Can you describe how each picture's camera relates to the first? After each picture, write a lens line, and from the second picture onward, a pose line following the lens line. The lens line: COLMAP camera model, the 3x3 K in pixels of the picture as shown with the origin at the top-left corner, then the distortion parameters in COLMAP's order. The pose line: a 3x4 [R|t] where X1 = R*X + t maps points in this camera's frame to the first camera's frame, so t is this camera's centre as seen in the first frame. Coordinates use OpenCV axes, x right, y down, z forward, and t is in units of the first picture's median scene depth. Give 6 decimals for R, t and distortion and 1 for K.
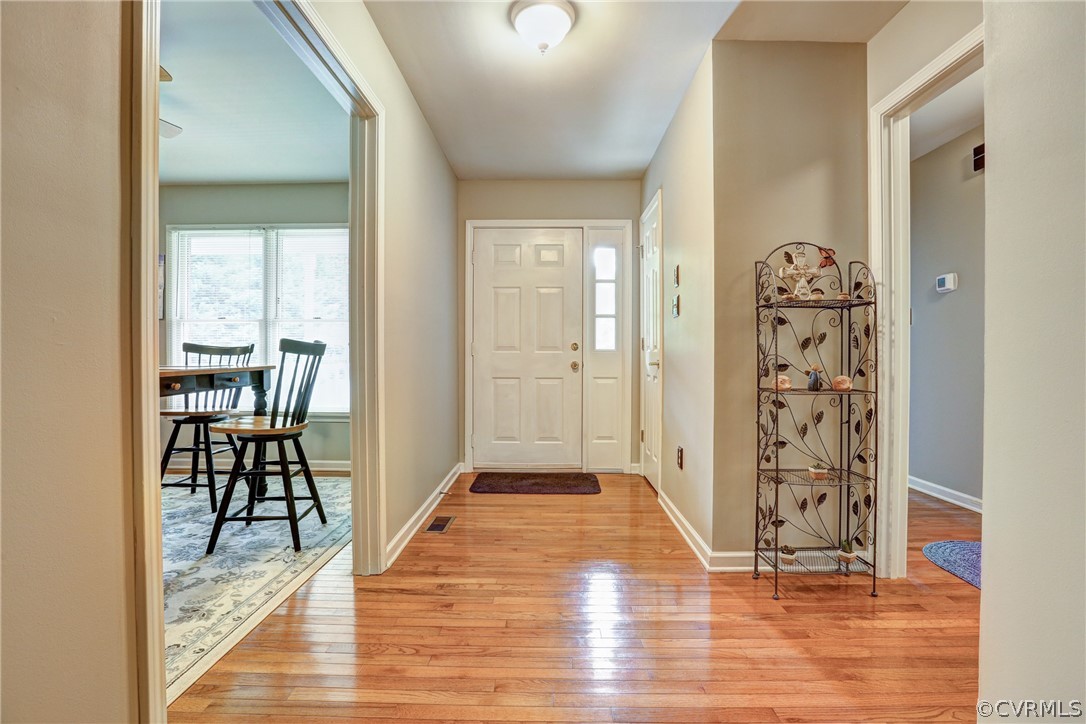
lens RADIAL K [[496.6, 0, 546.5], [0, 496.6, 358.9], [0, 0, 1]] dist [-0.059735, 0.025505]
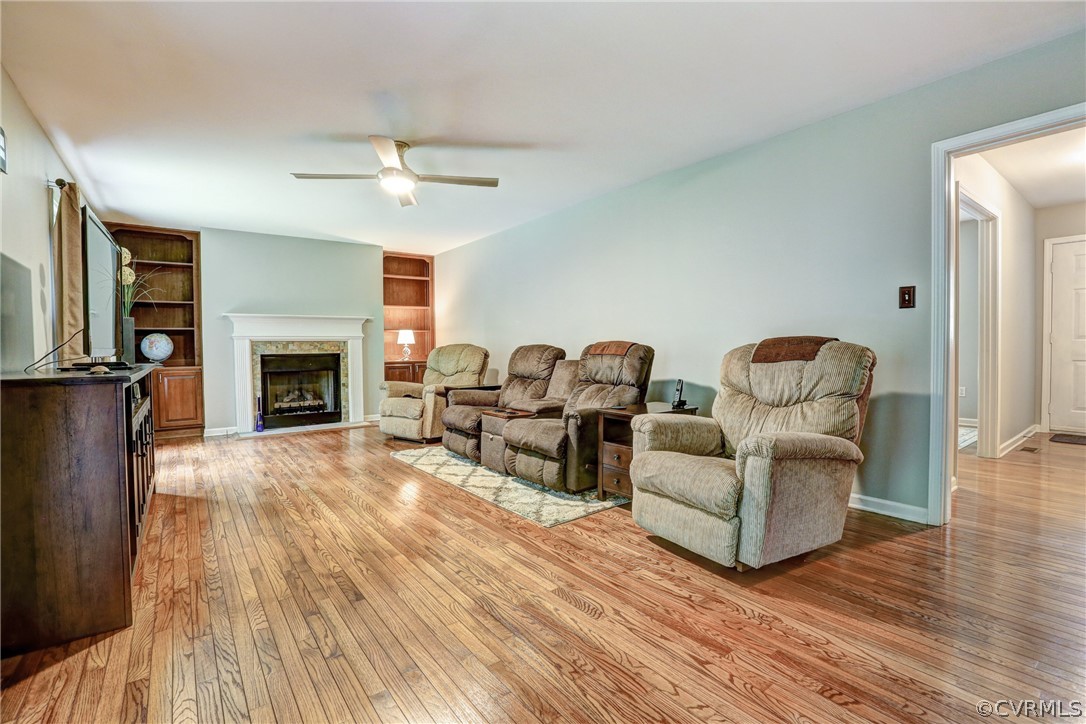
lens RADIAL K [[486.0, 0, 544.6], [0, 486.0, 359.4], [0, 0, 1]] dist [-0.002703, -0.000418]
pose [[0.621682, 0.009033, -0.783218, 0.021348], [0.007556, 0.999818, 0.017529, 0.004122], [0.783233, -0.016816, 0.621501, -0.841157]]
